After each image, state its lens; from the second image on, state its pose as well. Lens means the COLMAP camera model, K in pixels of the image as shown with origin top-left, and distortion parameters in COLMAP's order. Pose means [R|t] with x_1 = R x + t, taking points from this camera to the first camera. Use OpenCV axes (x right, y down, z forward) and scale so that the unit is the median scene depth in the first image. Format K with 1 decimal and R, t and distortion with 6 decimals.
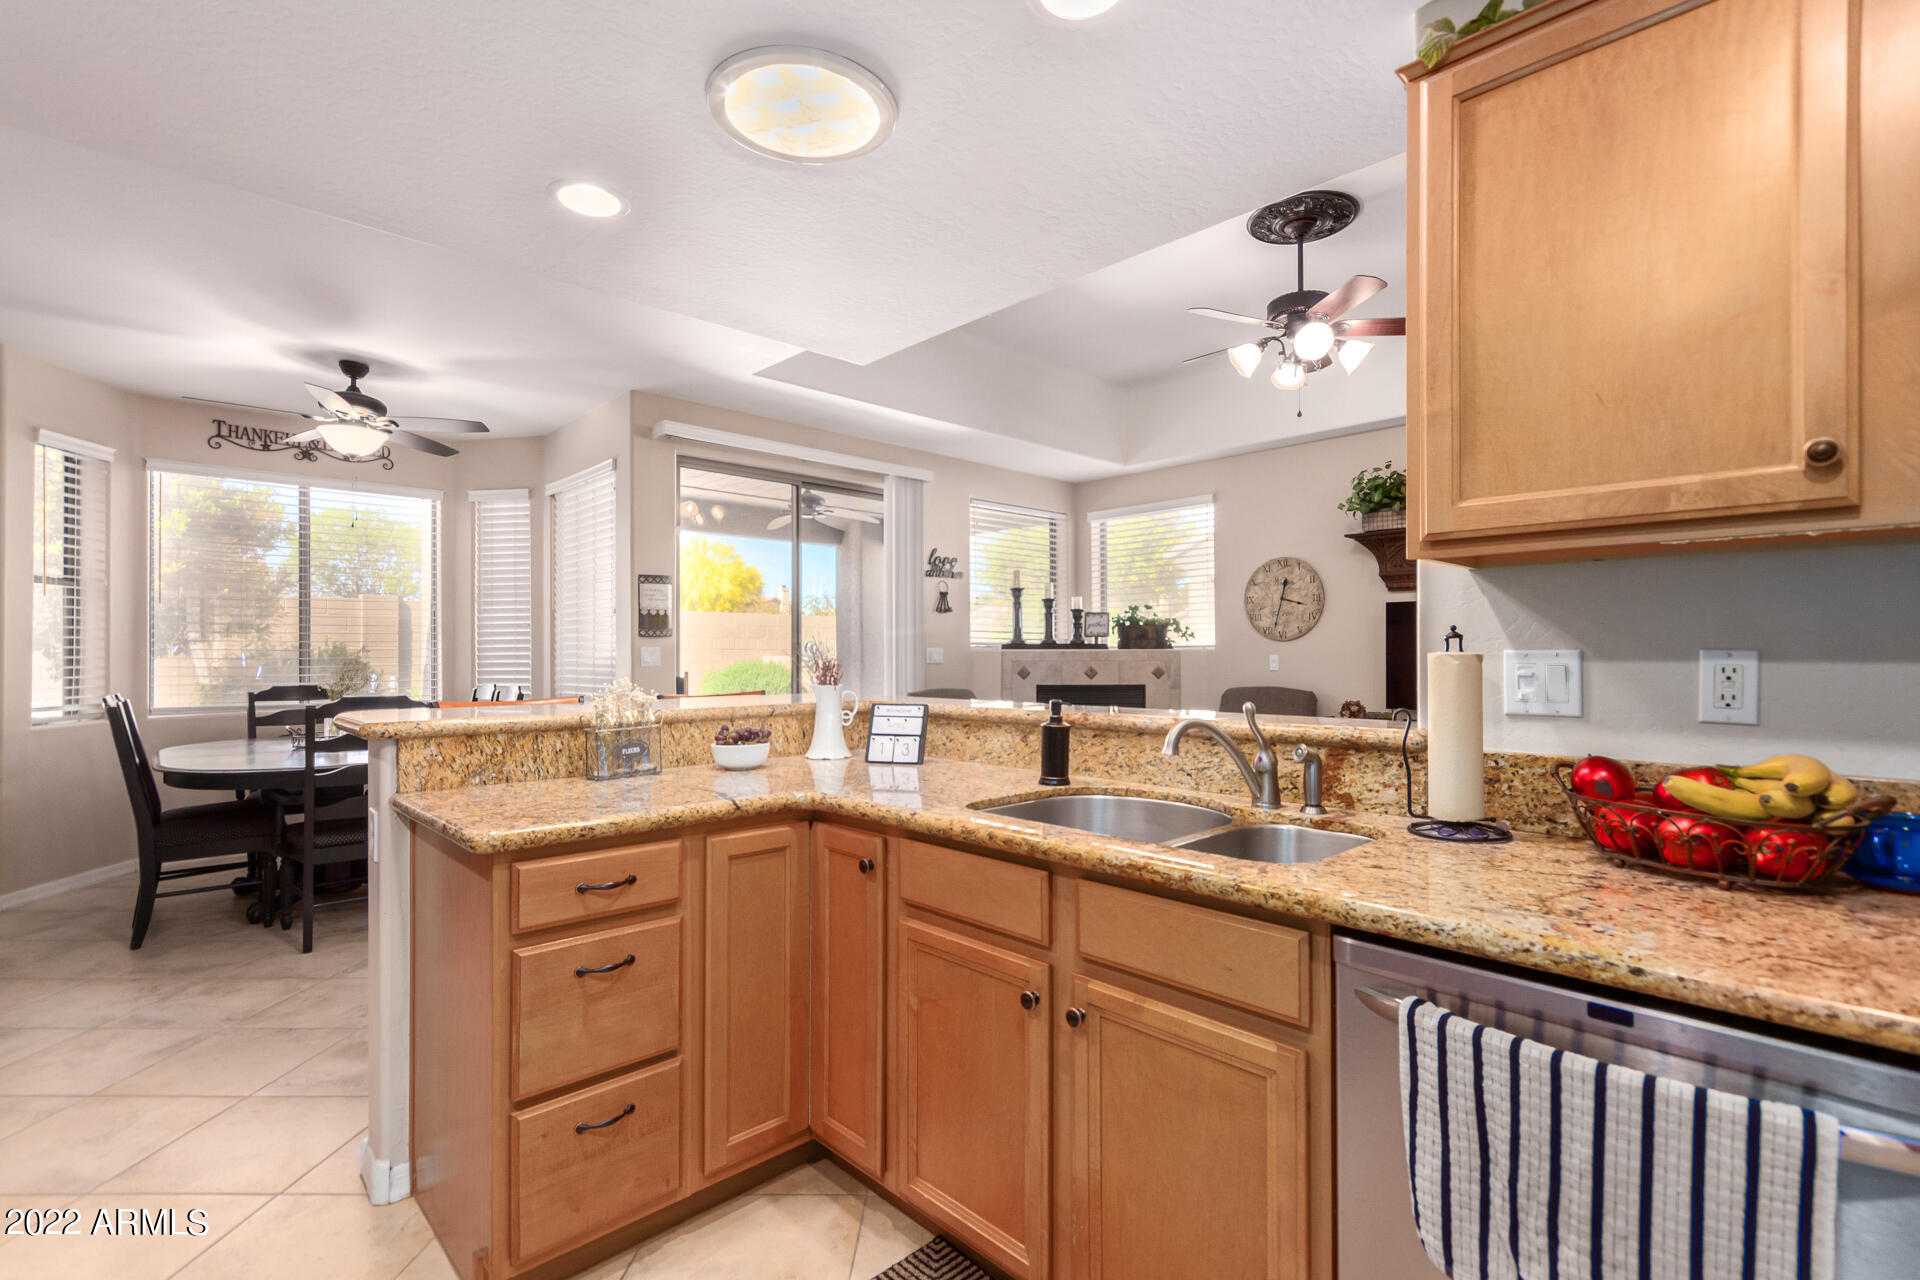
lens RADIAL K [[902.2, 0, 972.8], [0, 902.2, 653.9], [0, 0, 1]] dist [0.005512, 0.000455]
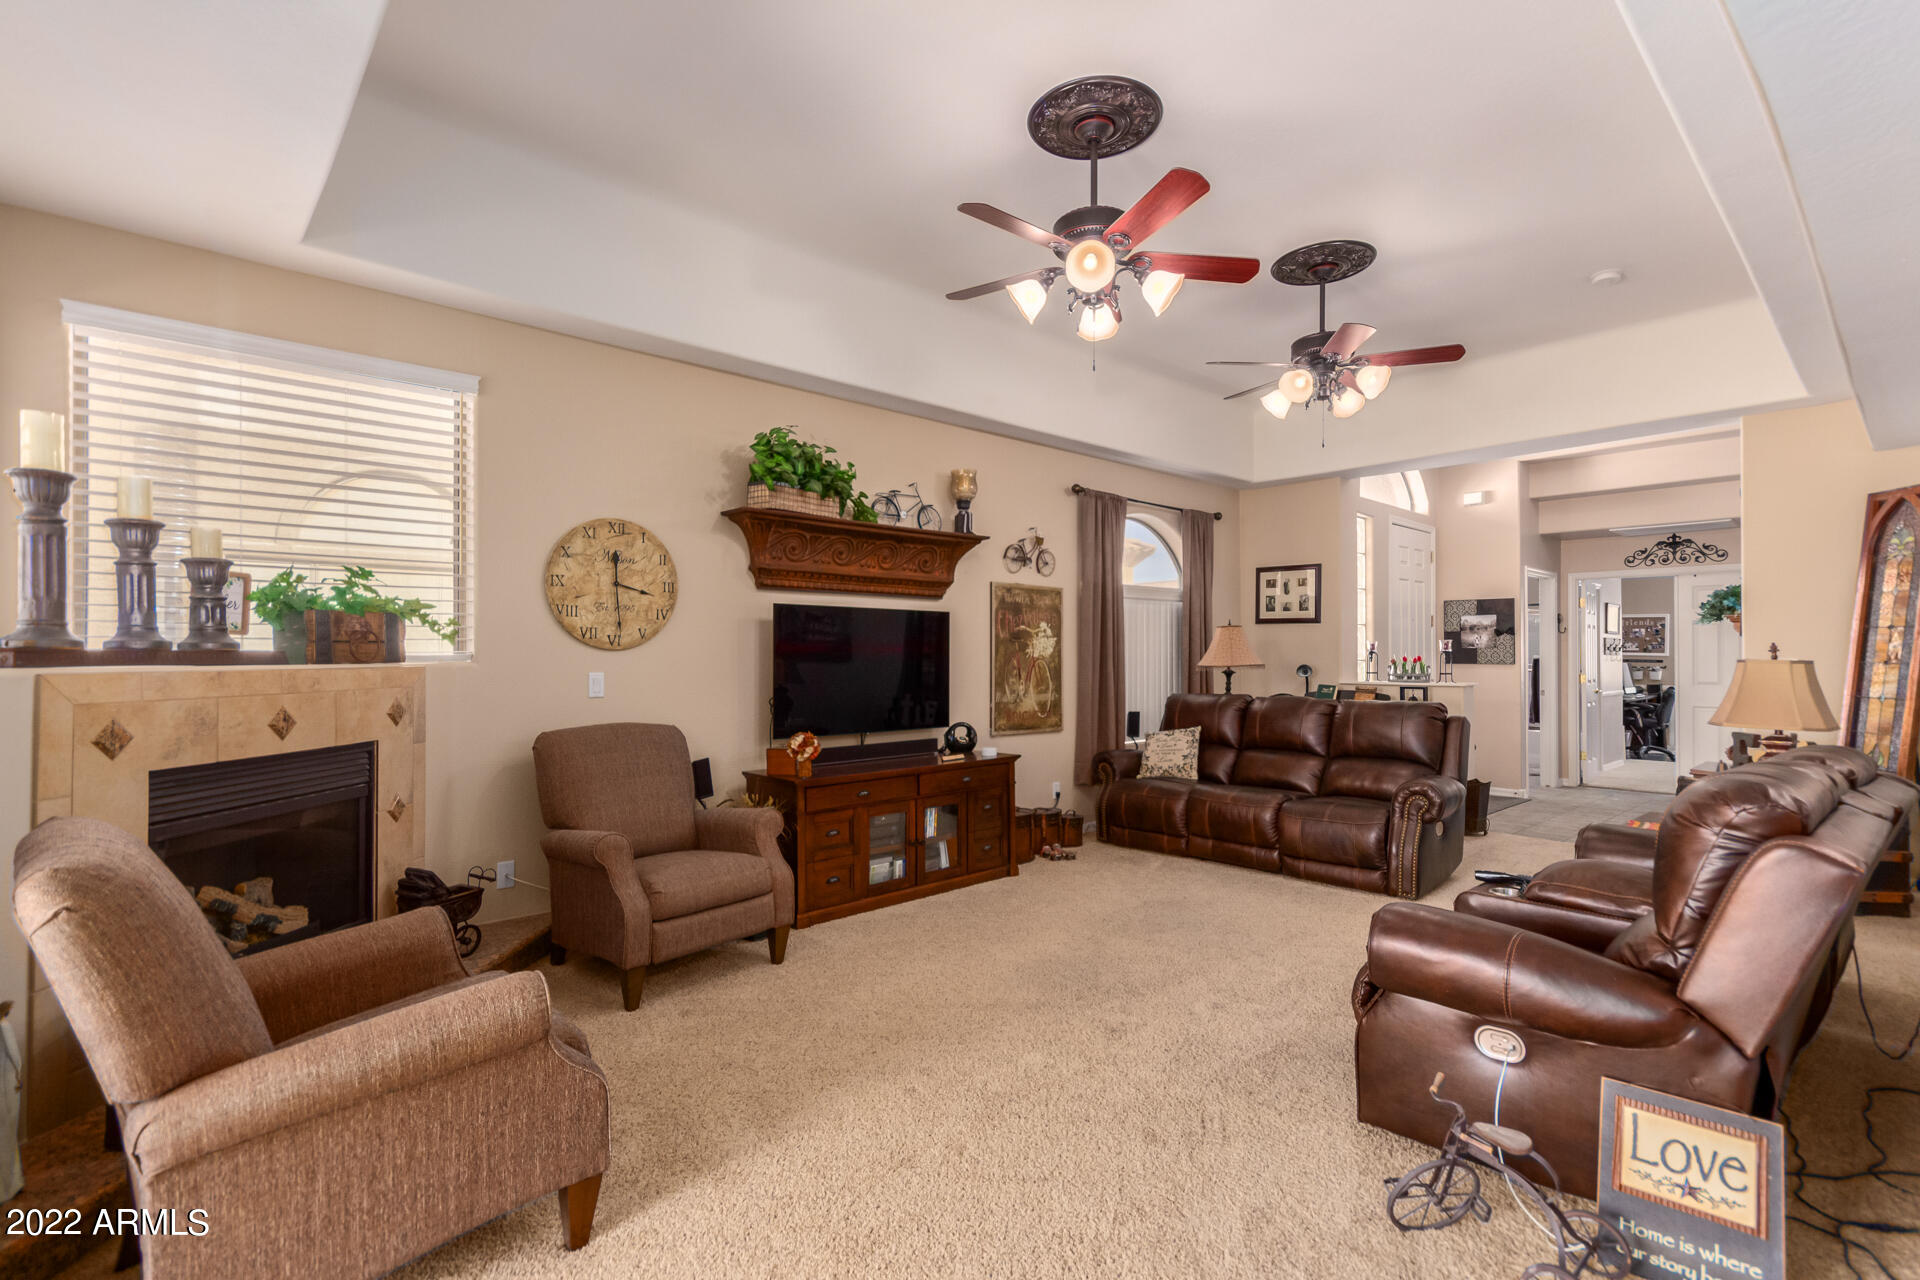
lens RADIAL K [[902.2, 0, 964.8], [0, 902.2, 640.5], [0, 0, 1]] dist [0.005512, 0.000455]
pose [[0.044589, 0.017698, 0.998849, -0.271854], [-0.004778, 0.999835, -0.017502, -0.011101], [-0.998994, -0.003993, 0.044666, 0.707036]]
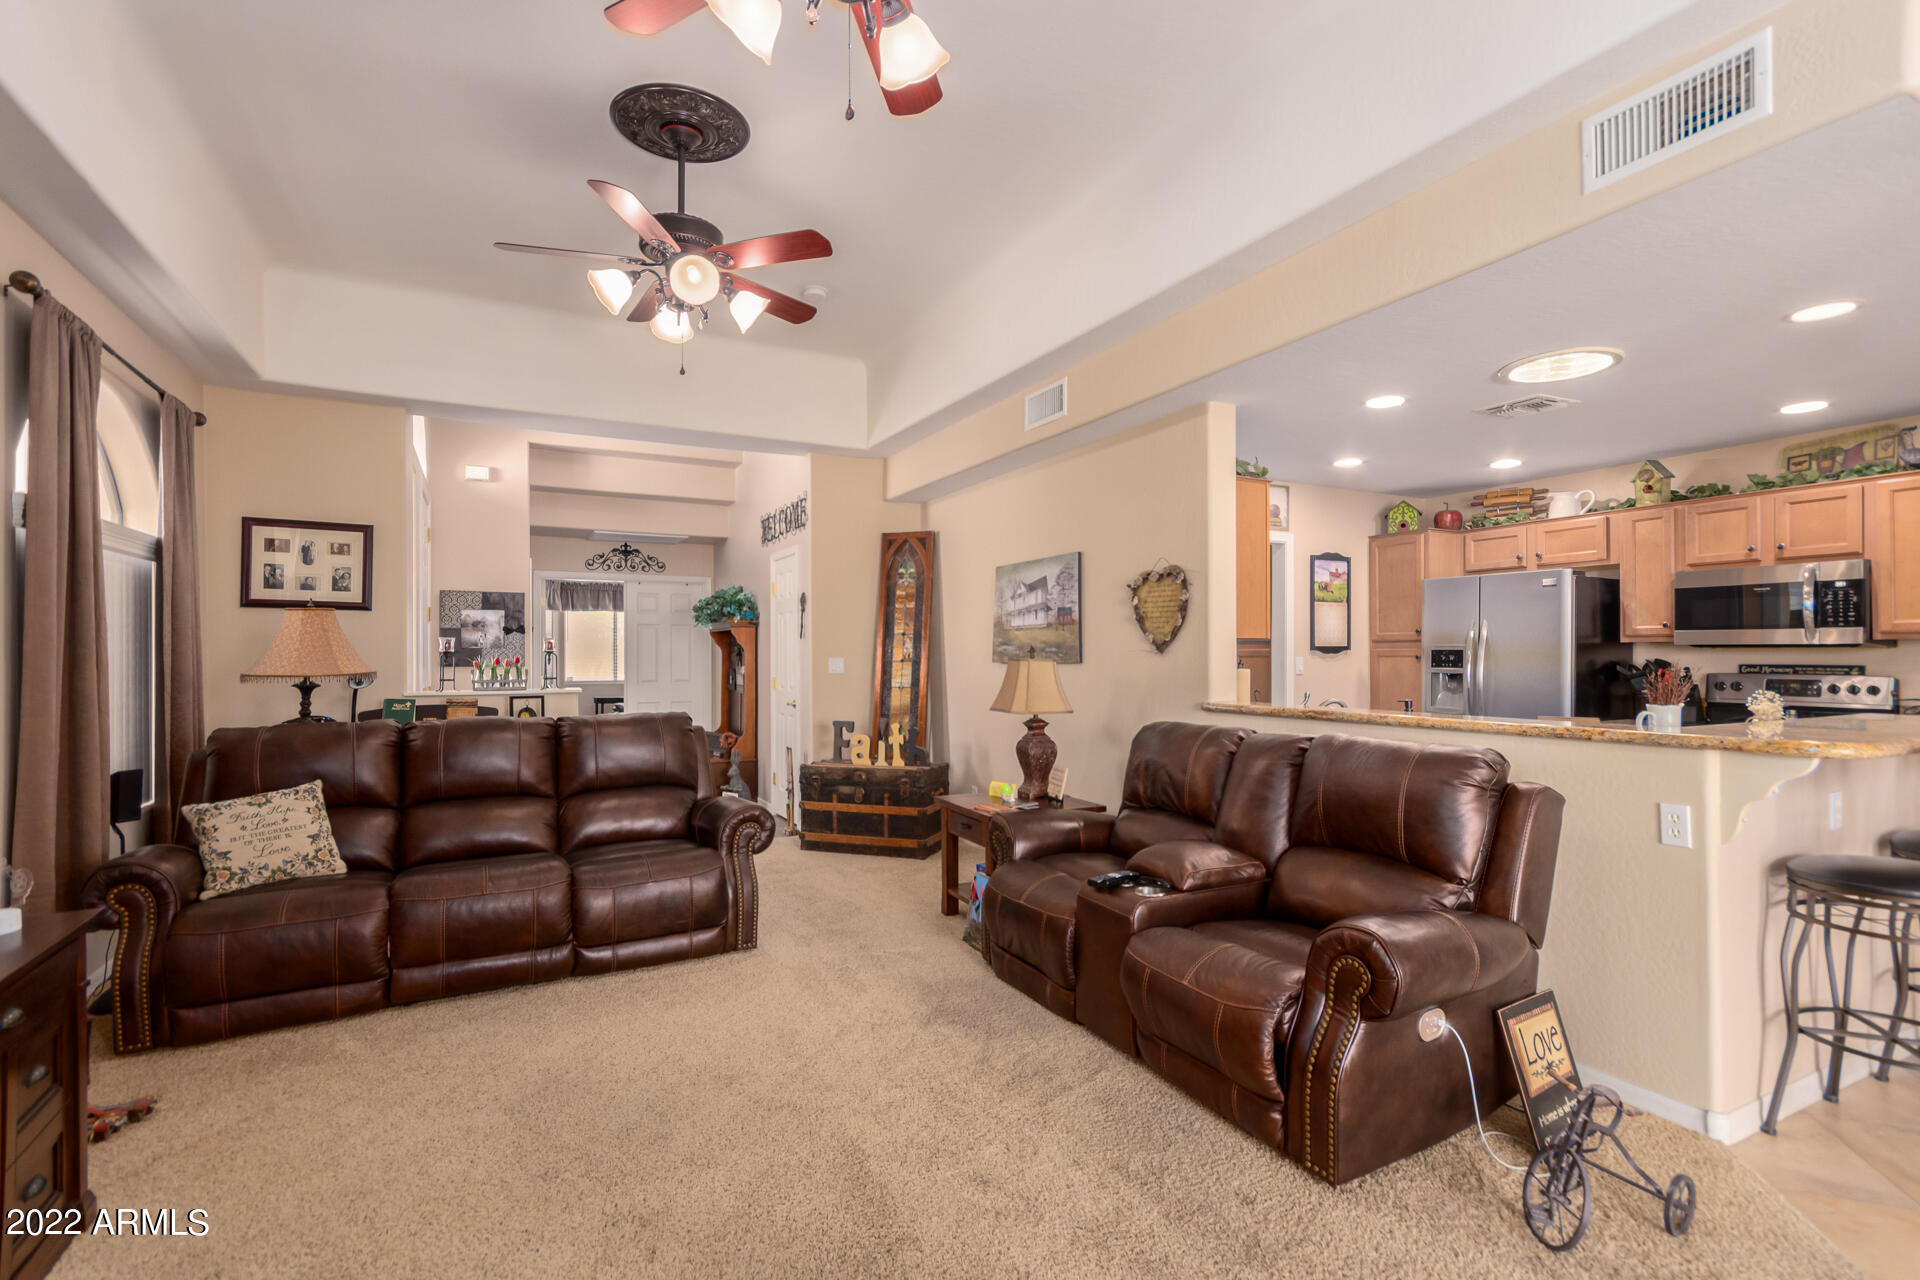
lens RADIAL K [[902.2, 0, 966.1], [0, 902.2, 651.1], [0, 0, 1]] dist [0.005512, 0.000455]
pose [[-0.957890, 0.006410, 0.287064, 0.127625], [0.003854, 0.999948, -0.009470, -0.010488], [-0.287110, -0.007965, -0.957864, 0.902914]]
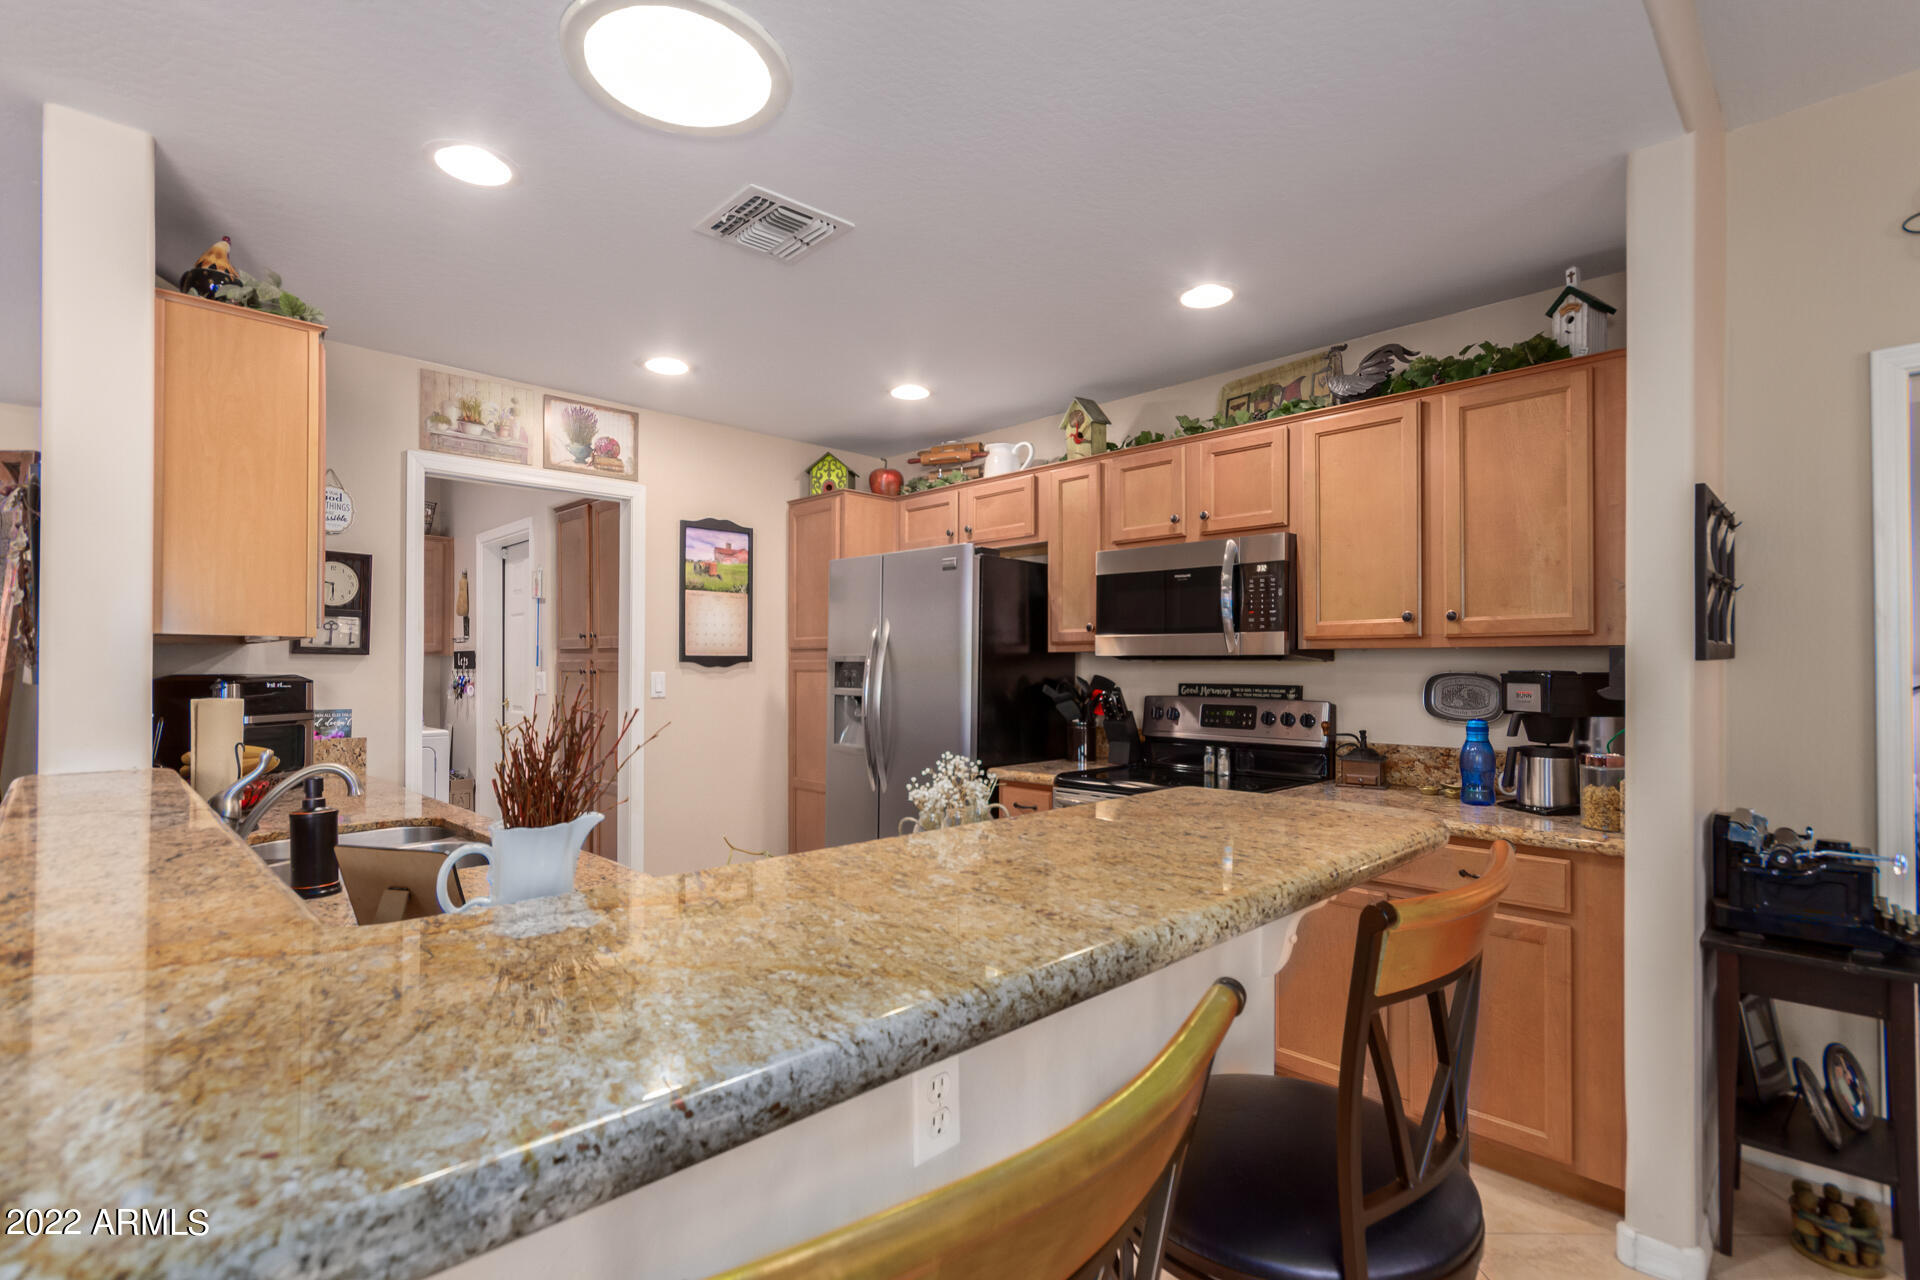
lens RADIAL K [[902.2, 0, 979.0], [0, 902.2, 656.3], [0, 0, 1]] dist [0.005512, 0.000455]
pose [[-0.999801, 0.002947, -0.019728, -0.123289], [0.003213, 0.999905, -0.013432, -0.013228], [0.019686, -0.013493, -0.999715, 0.562670]]
